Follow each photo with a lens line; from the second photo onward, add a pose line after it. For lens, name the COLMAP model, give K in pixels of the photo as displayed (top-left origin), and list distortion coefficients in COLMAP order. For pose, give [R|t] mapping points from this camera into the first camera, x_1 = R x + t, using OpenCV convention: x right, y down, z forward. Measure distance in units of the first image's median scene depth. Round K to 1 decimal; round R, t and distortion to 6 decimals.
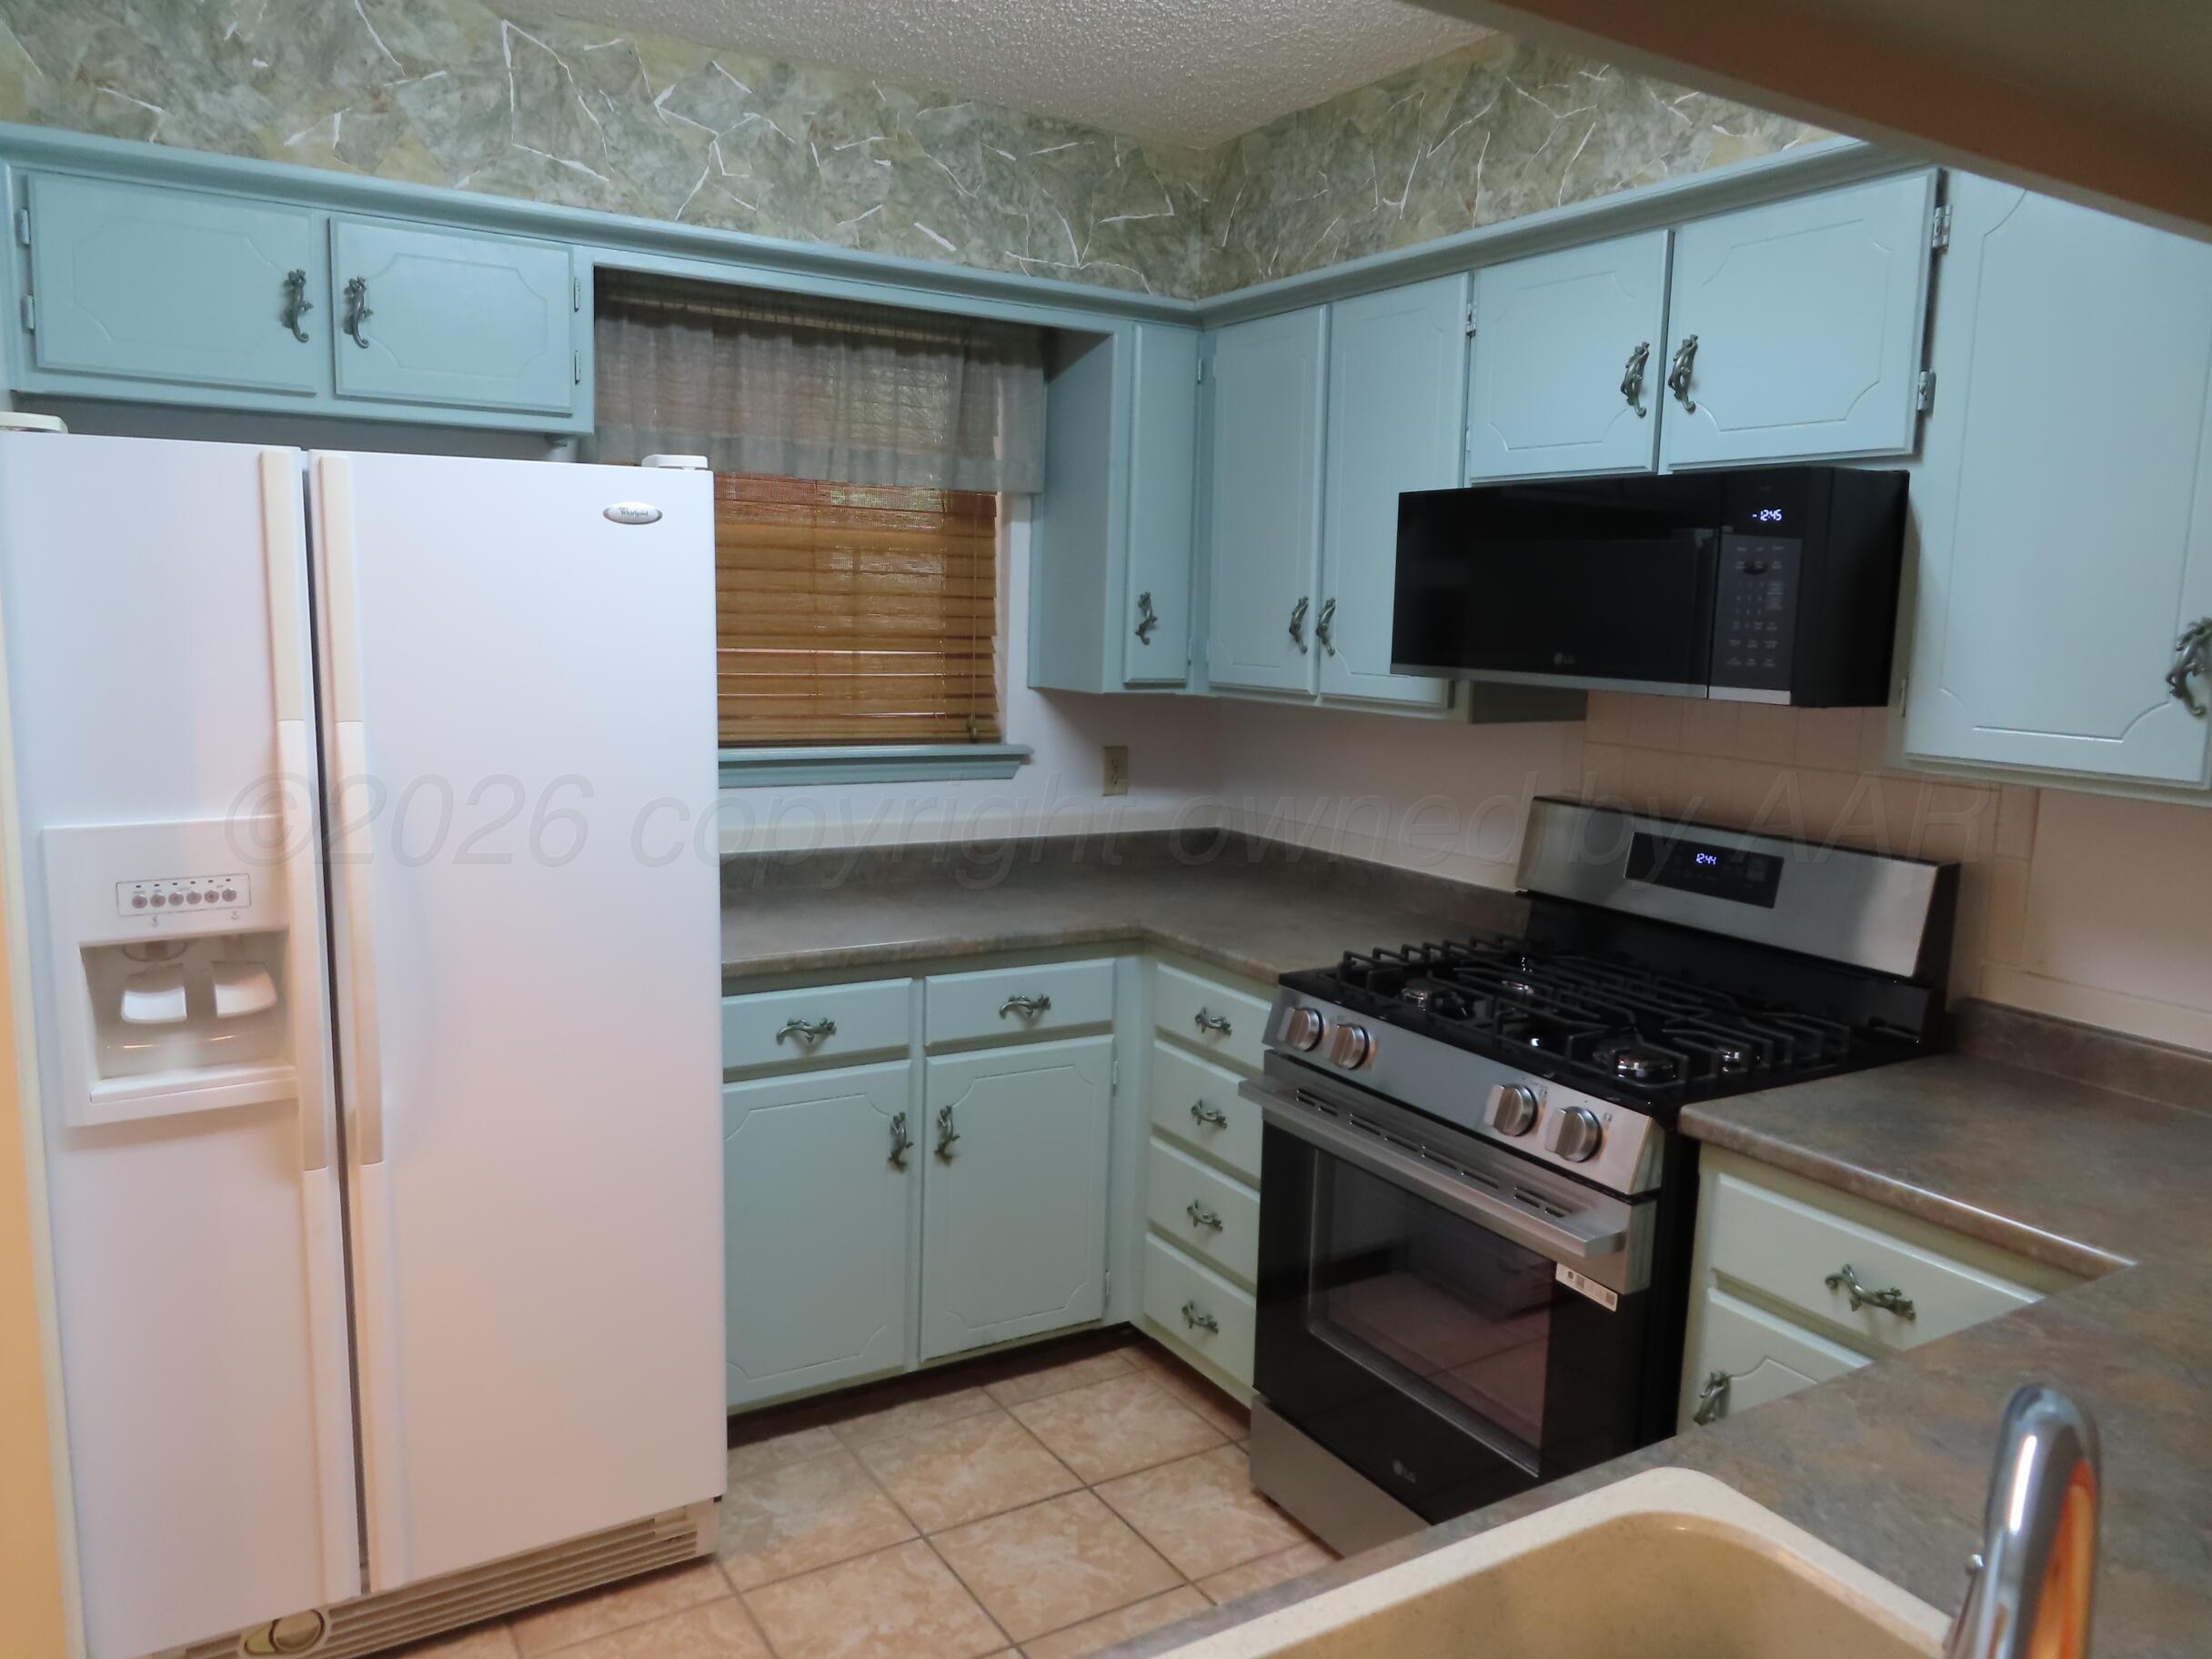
lens RADIAL K [[1581.0, 0, 1099.1], [0, 1581.0, 831.7], [0, 0, 1]] dist [-0.006020, 0.003856]
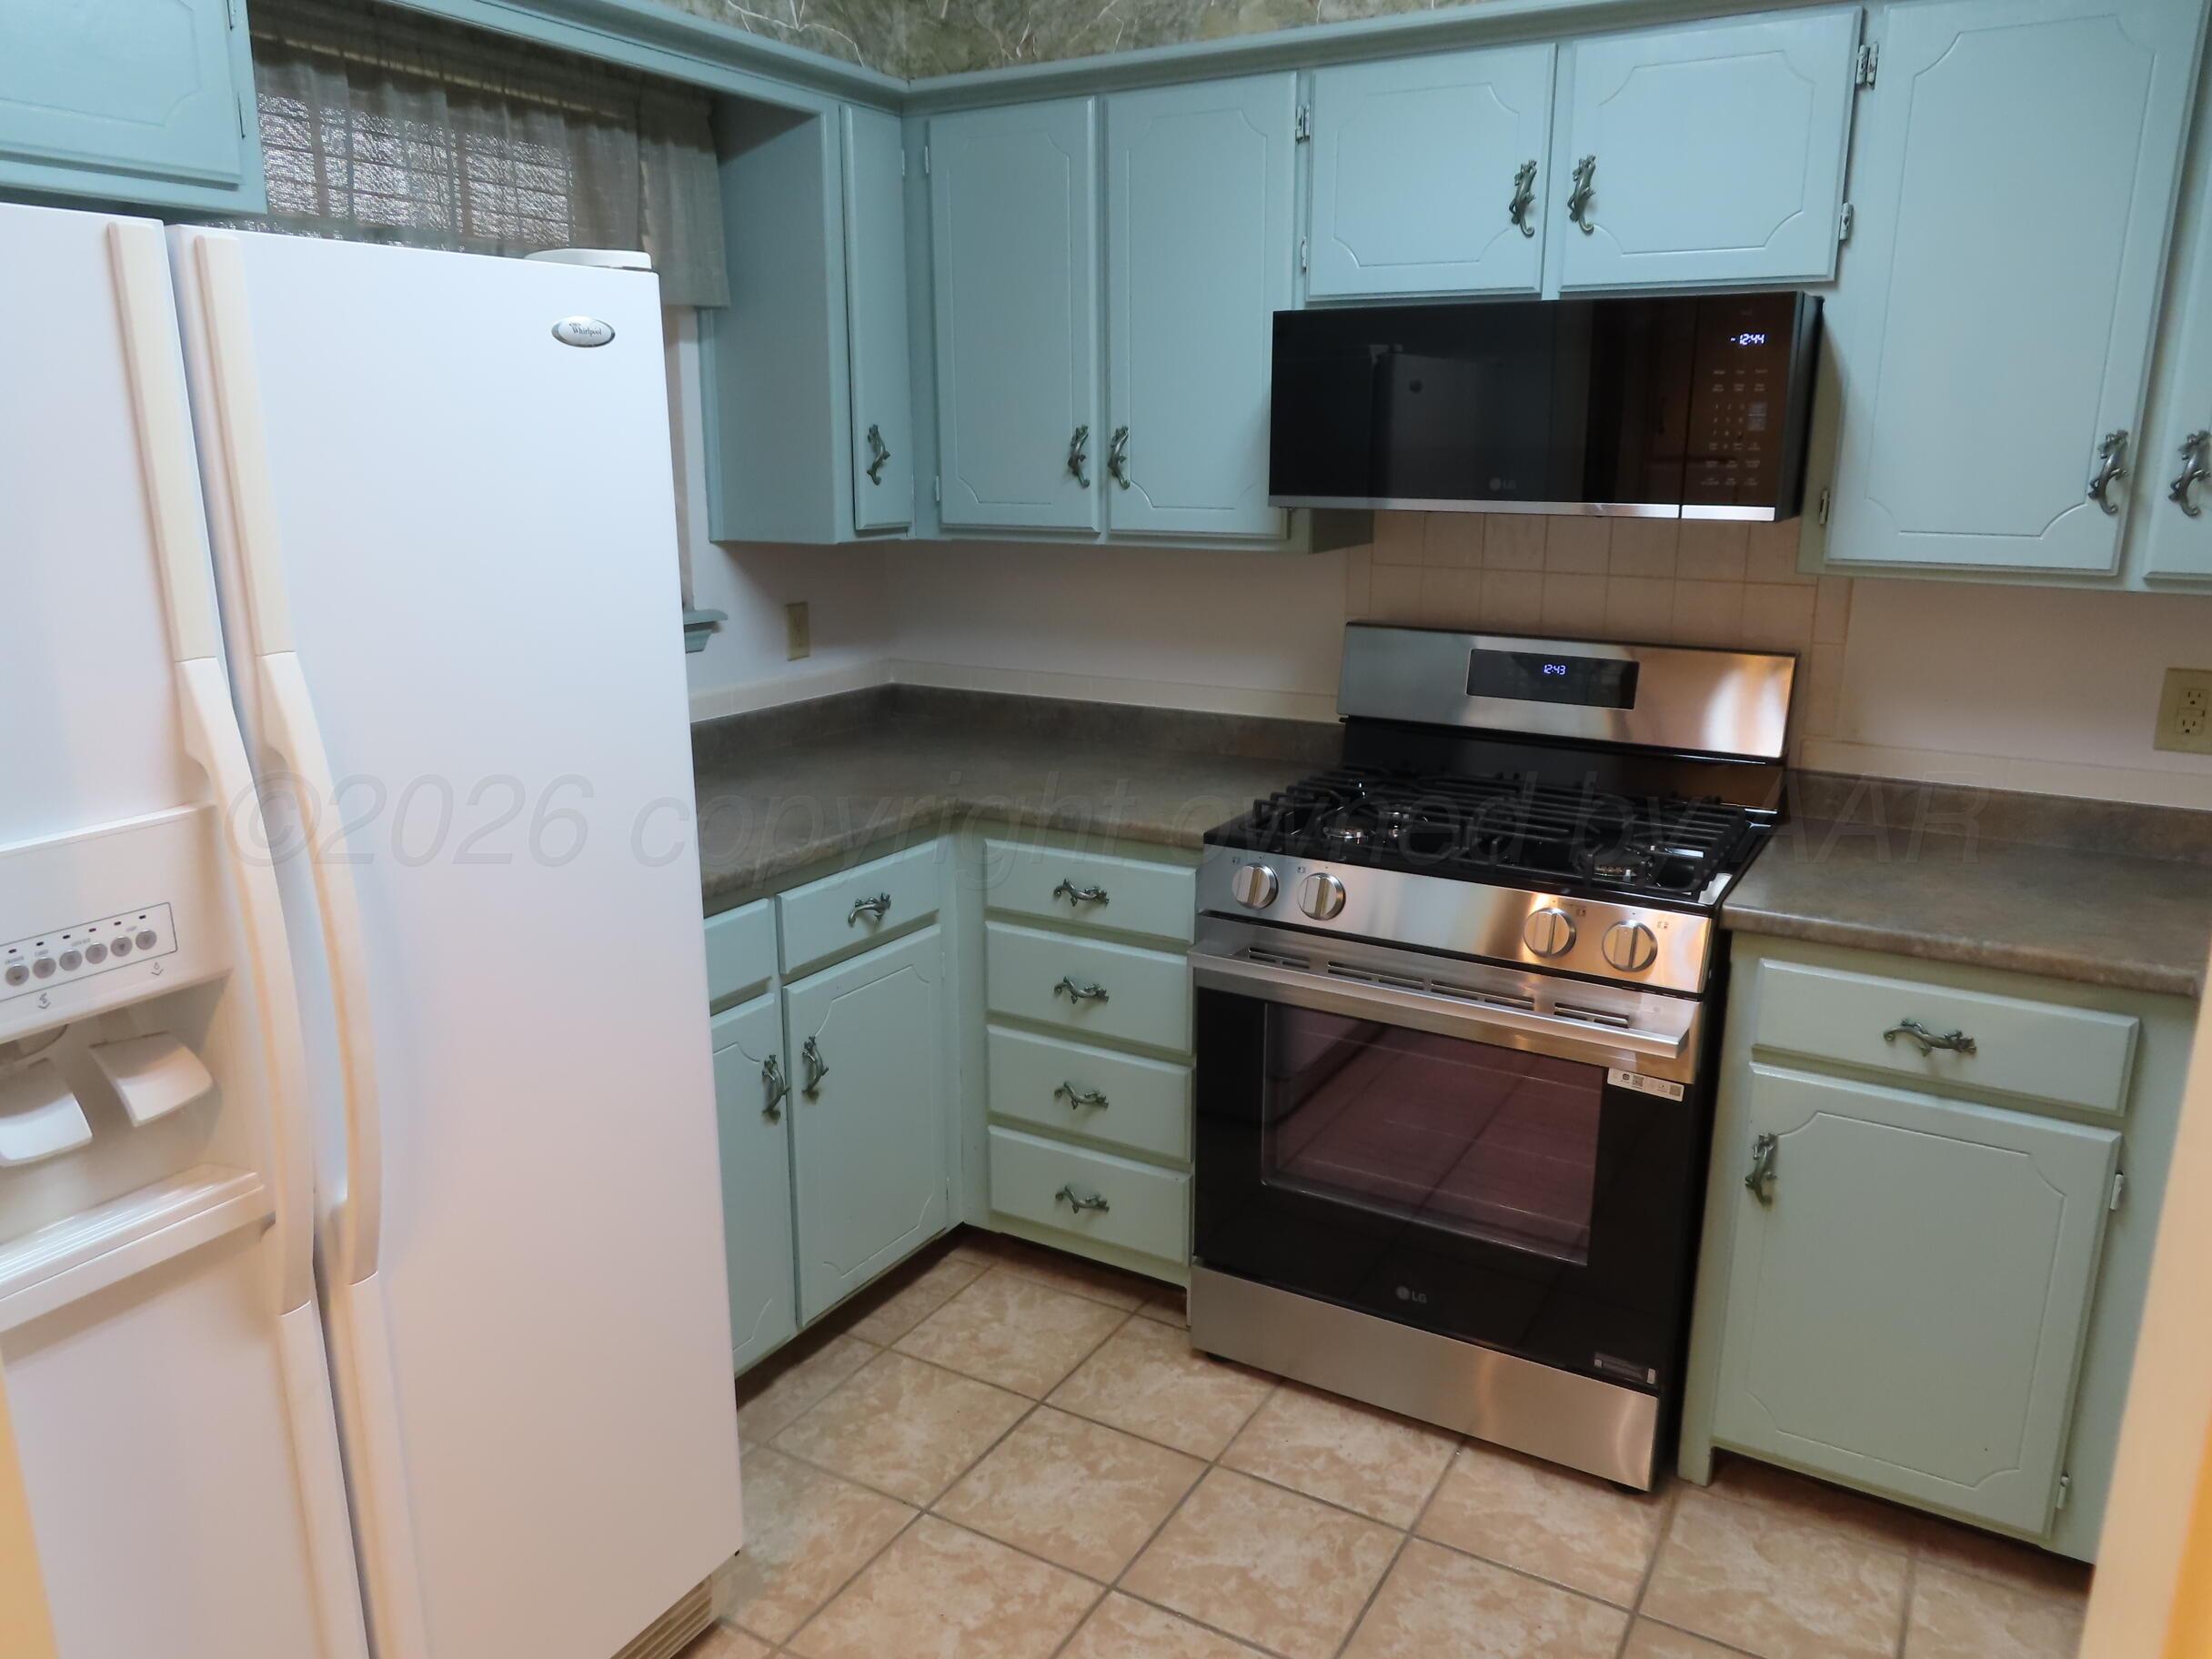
lens RADIAL K [[1581.0, 0, 1099.1], [0, 1581.0, 831.7], [0, 0, 1]] dist [-0.006020, 0.003856]
pose [[0.881584, -0.137943, 0.451422, -0.354551], [0.088324, 0.987662, 0.129317, -0.037417], [-0.463690, -0.074133, 0.882890, 0.184266]]
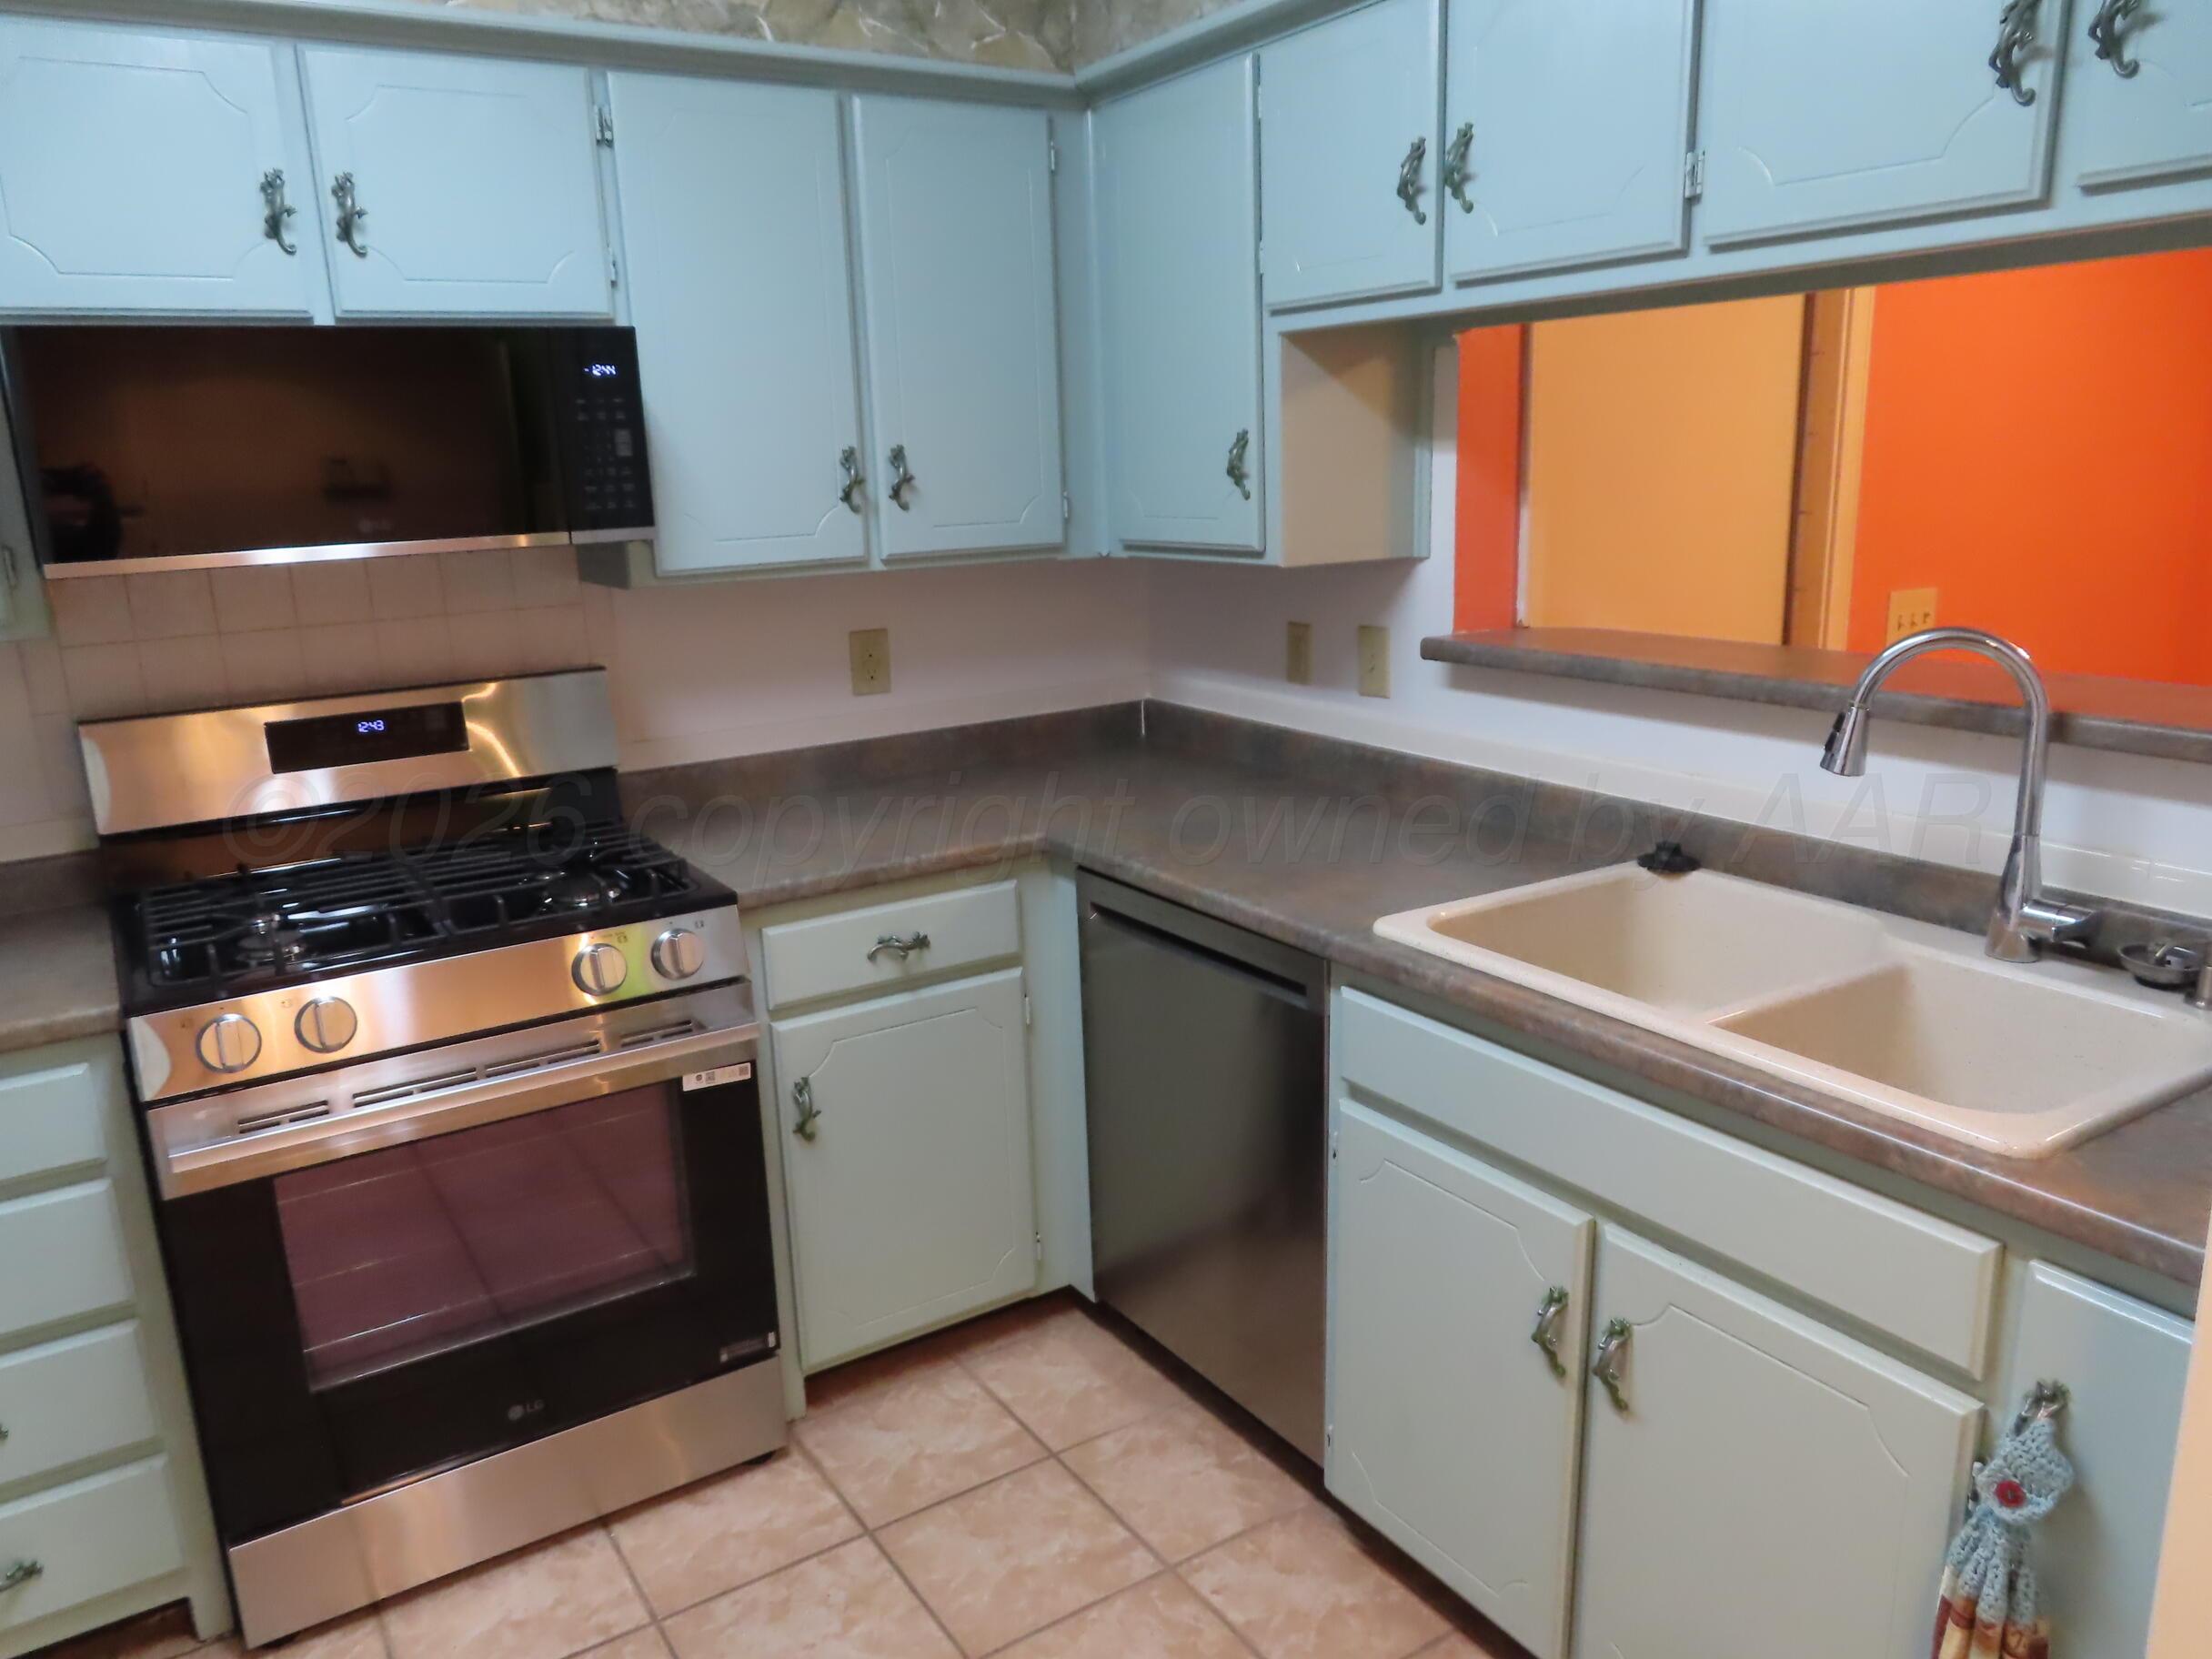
lens RADIAL K [[1592.2, 0, 1105.9], [0, 1592.2, 830.0], [0, 0, 1]] dist [-0.006147, -0.000596]
pose [[-0.023149, -0.261452, 0.964939, -0.552802], [0.181741, 0.948014, 0.261227, -0.090292], [-0.983074, 0.181416, 0.025571, 0.506339]]
